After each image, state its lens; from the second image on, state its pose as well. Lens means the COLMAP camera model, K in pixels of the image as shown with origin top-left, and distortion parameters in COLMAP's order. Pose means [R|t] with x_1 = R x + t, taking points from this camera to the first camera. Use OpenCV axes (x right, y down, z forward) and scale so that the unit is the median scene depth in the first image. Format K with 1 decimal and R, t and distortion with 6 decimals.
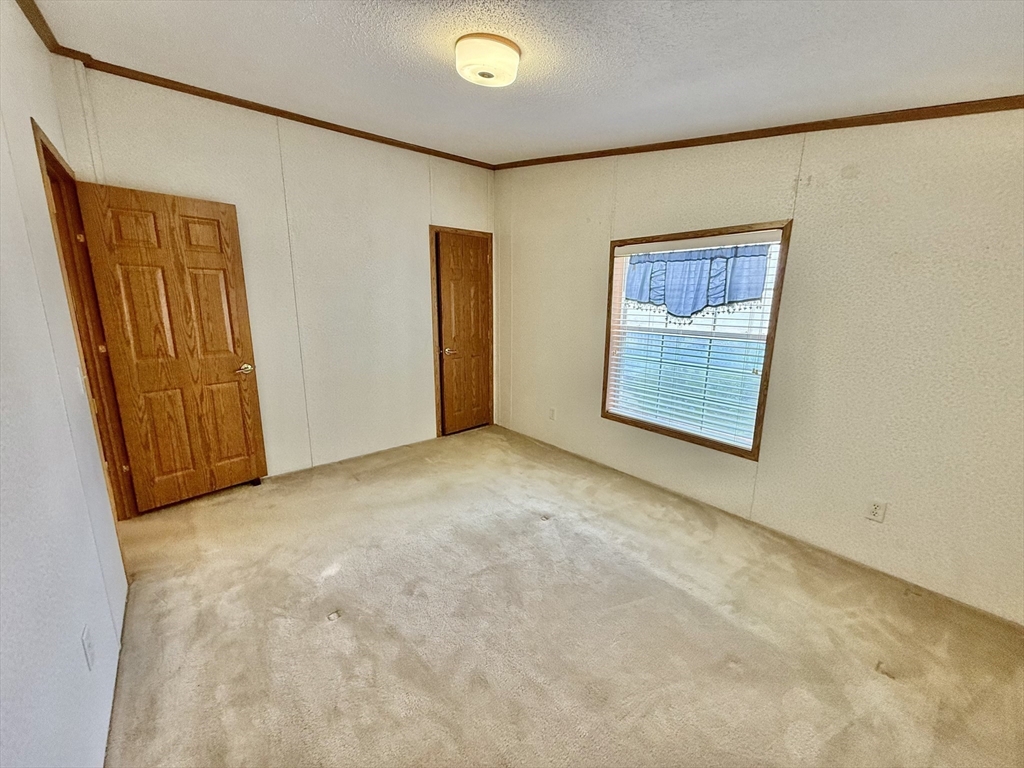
lens RADIAL K [[407.7, 0, 511.2], [0, 407.7, 382.7], [0, 0, 1]] dist [0.001406, -0.000522]
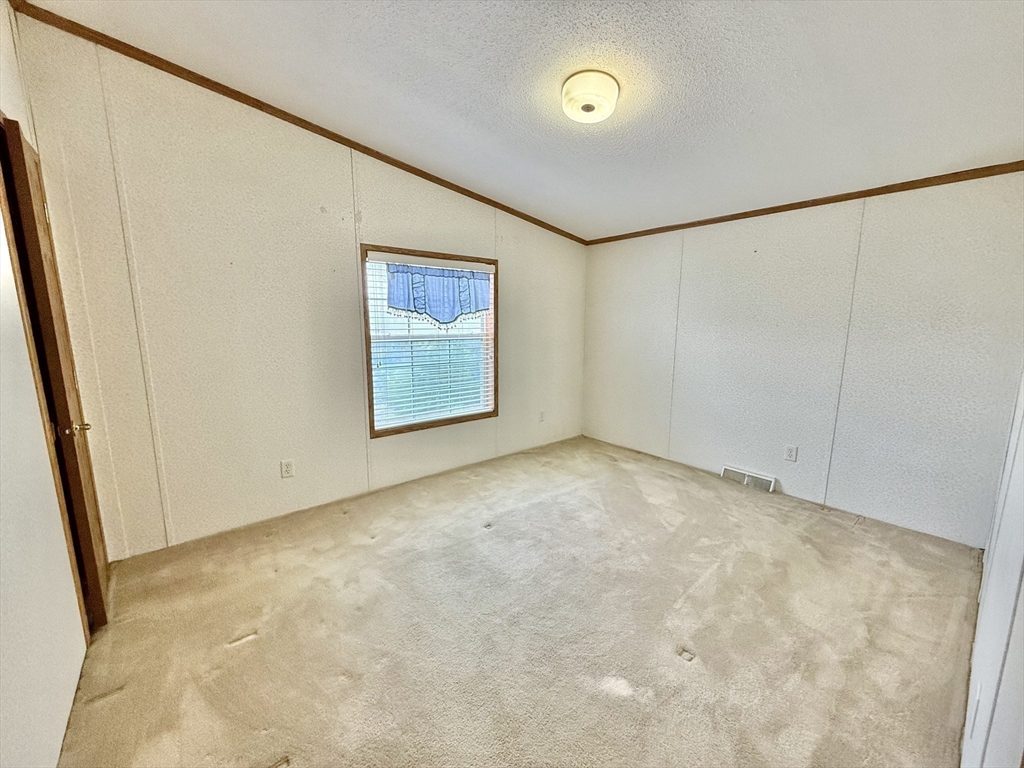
lens RADIAL K [[407.7, 0, 511.2], [0, 407.7, 382.7], [0, 0, 1]] dist [0.001406, -0.000522]
pose [[0.001804, -0.167393, 0.985889, -0.770954], [0.194785, 0.967065, 0.163841, -0.146498], [-0.980844, 0.191741, 0.034350, 0.779819]]
